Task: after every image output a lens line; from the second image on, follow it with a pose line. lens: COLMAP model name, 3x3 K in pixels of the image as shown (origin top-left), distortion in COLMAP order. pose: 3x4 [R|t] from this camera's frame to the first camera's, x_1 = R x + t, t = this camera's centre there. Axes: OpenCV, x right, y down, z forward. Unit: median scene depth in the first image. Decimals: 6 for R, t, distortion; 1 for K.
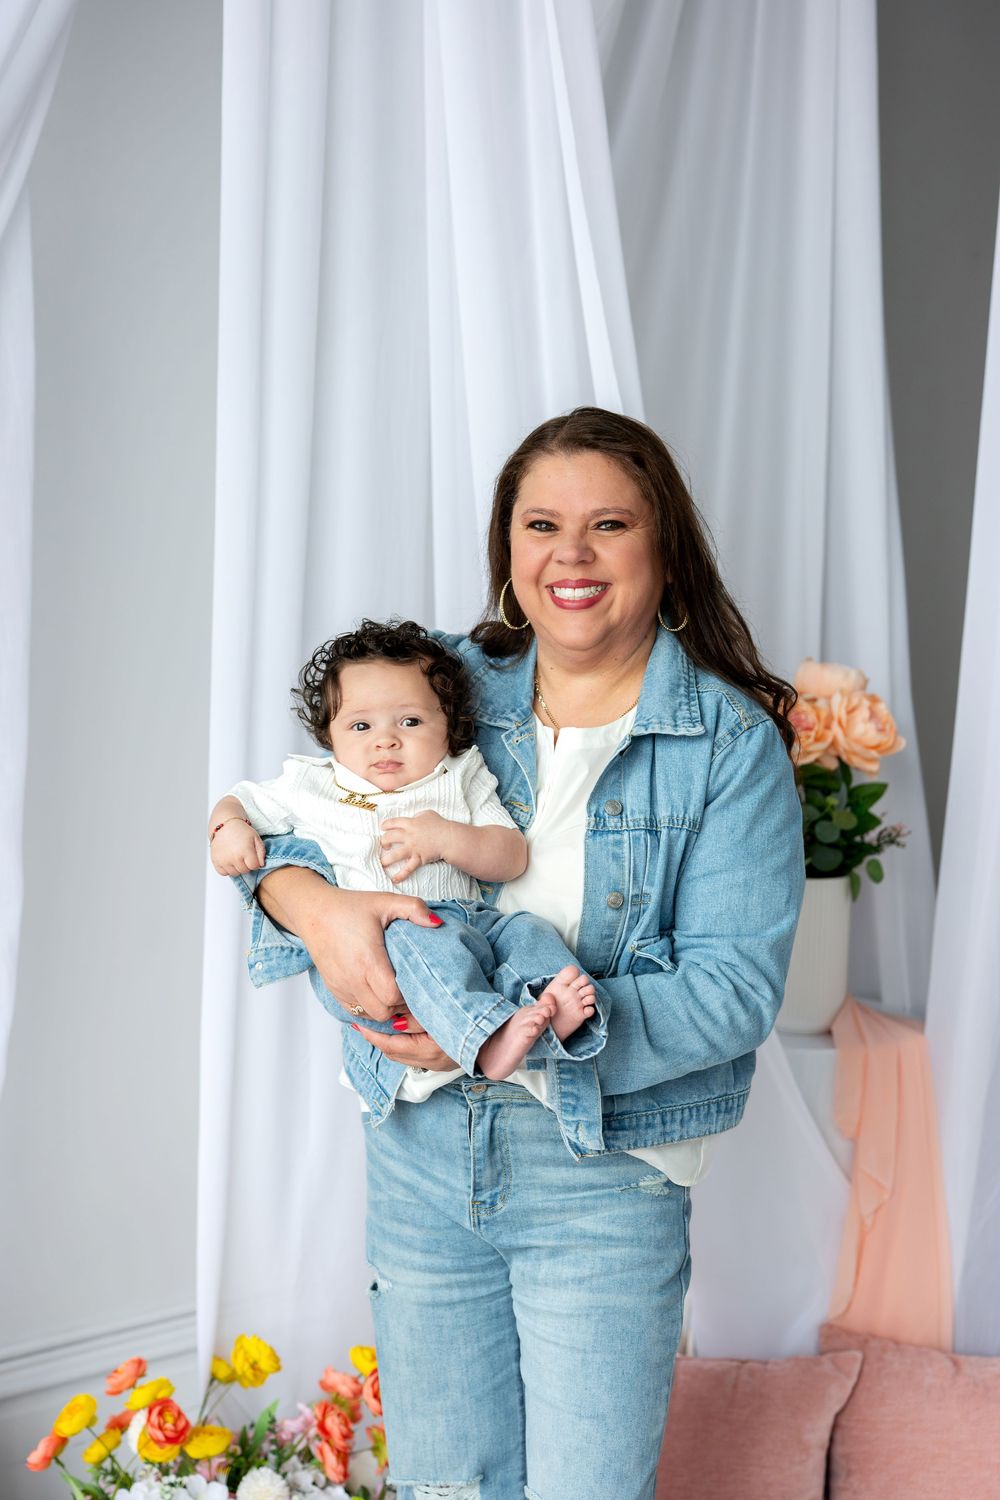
lens RADIAL K [[2116.9, 0, 503.4], [0, 2116.9, 743.8], [0, 0, 1]] dist [-0.013331, 0.000000]
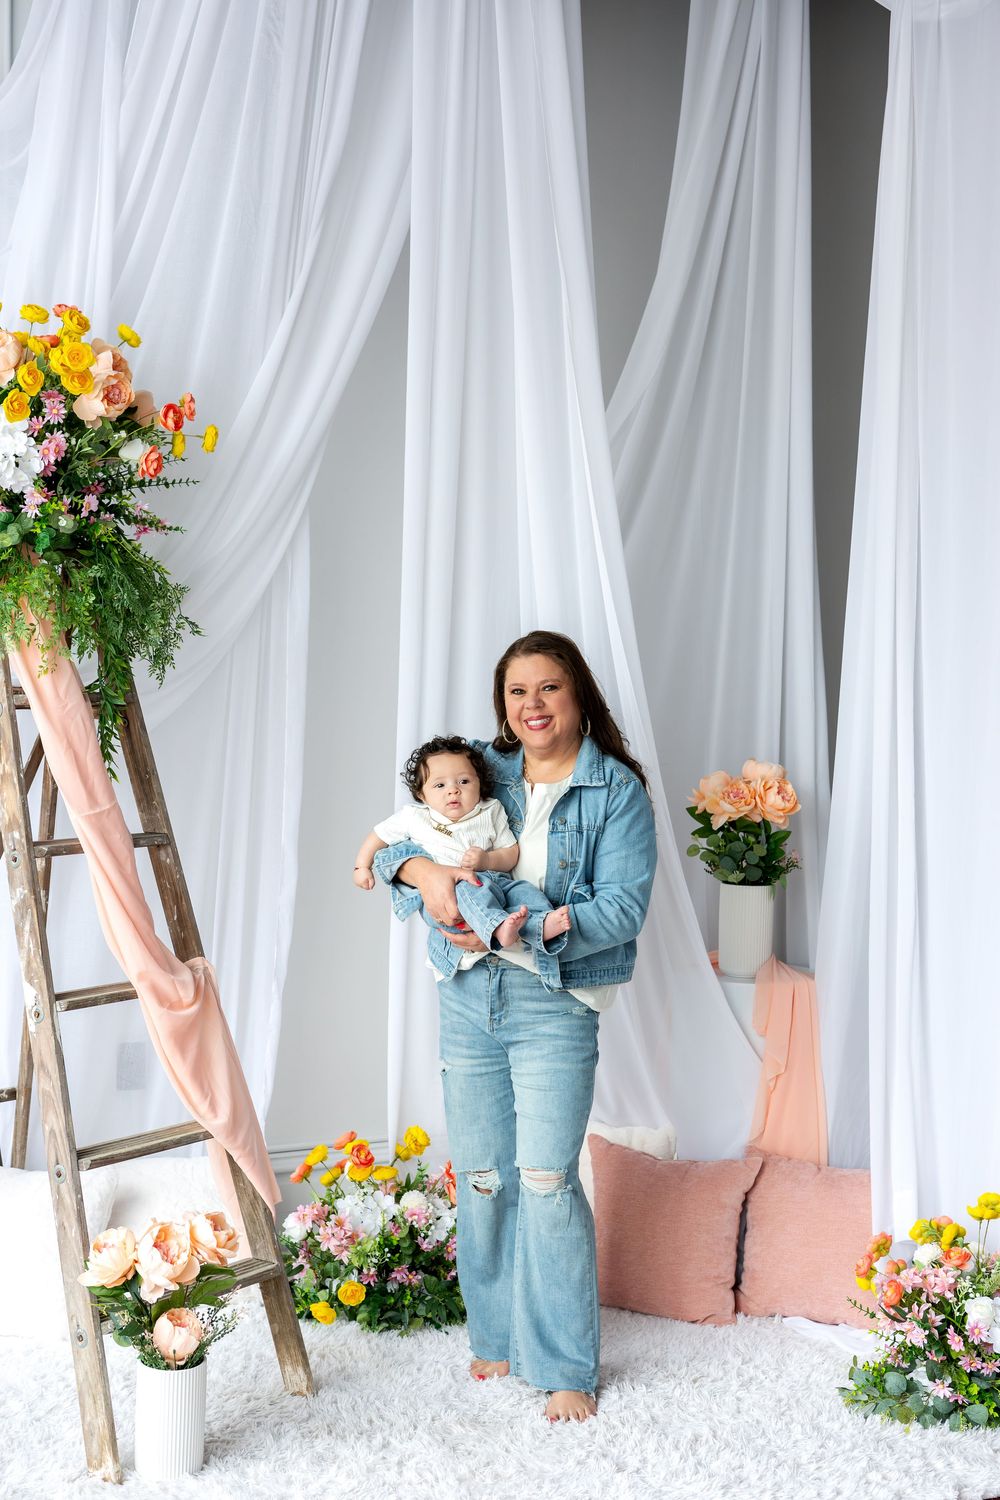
lens RADIAL K [[2116.9, 0, 501.4], [0, 2116.9, 765.0], [0, 0, 1]] dist [-0.013331, 0.000000]
pose [[0.984782, 0.017934, -0.172868, 0.251701], [-0.026466, 0.998536, -0.047180, 0.053345], [0.171769, 0.051037, 0.983814, -0.755427]]
